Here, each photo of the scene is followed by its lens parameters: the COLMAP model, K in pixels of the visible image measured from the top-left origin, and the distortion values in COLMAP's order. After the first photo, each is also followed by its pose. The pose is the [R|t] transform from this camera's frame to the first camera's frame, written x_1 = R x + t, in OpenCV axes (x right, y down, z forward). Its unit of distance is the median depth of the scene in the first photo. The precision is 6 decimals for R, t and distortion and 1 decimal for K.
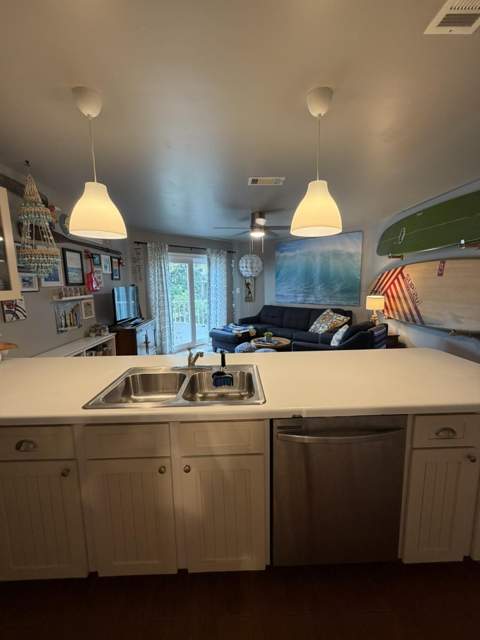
lens RADIAL K [[254.9, 0, 241.3], [0, 254.9, 318.3], [0, 0, 1]] dist [-0.000892, 0.000441]
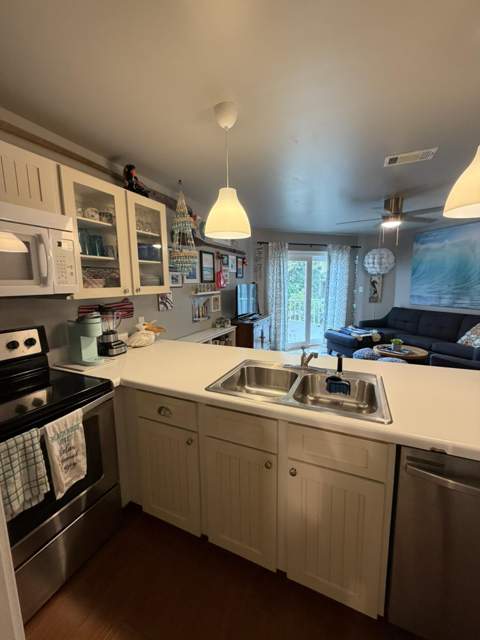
lens RADIAL K [[254.9, 0, 241.7], [0, 254.9, 318.4], [0, 0, 1]] dist [-0.000892, 0.000441]
pose [[0.902216, 0.063645, -0.426561, -0.005112], [-0.061329, 0.997933, 0.019180, 0.002194], [0.426901, 0.008857, 0.904255, 0.016066]]
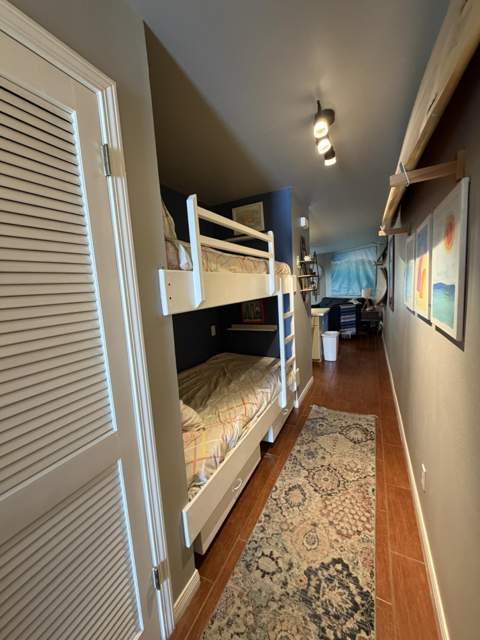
lens RADIAL K [[254.9, 0, 240.5], [0, 254.9, 319.7], [0, 0, 1]] dist [-0.000892, 0.000441]
pose [[0.882023, 0.022615, -0.470663, 0.754045], [-0.018904, 0.999742, 0.012610, 0.145655], [0.470827, -0.002225, 0.882223, -1.137430]]
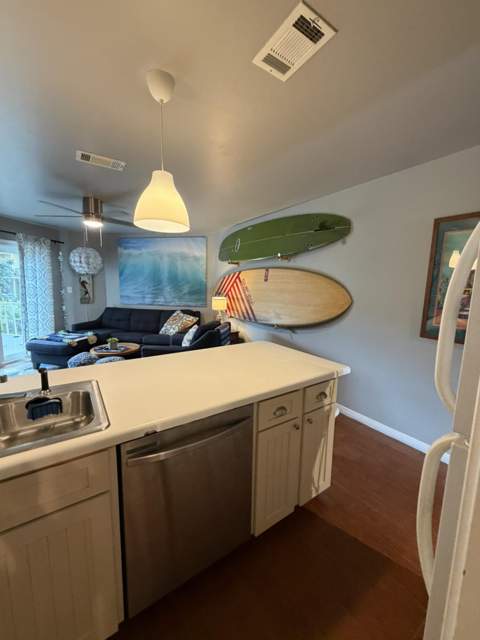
lens RADIAL K [[254.9, 0, 240.2], [0, 254.9, 318.6], [0, 0, 1]] dist [-0.000892, 0.000441]
pose [[0.841658, -0.038402, 0.538644, 0.008063], [0.041443, 0.999120, 0.006474, 0.000633], [-0.538418, 0.016874, 0.842509, 0.034166]]
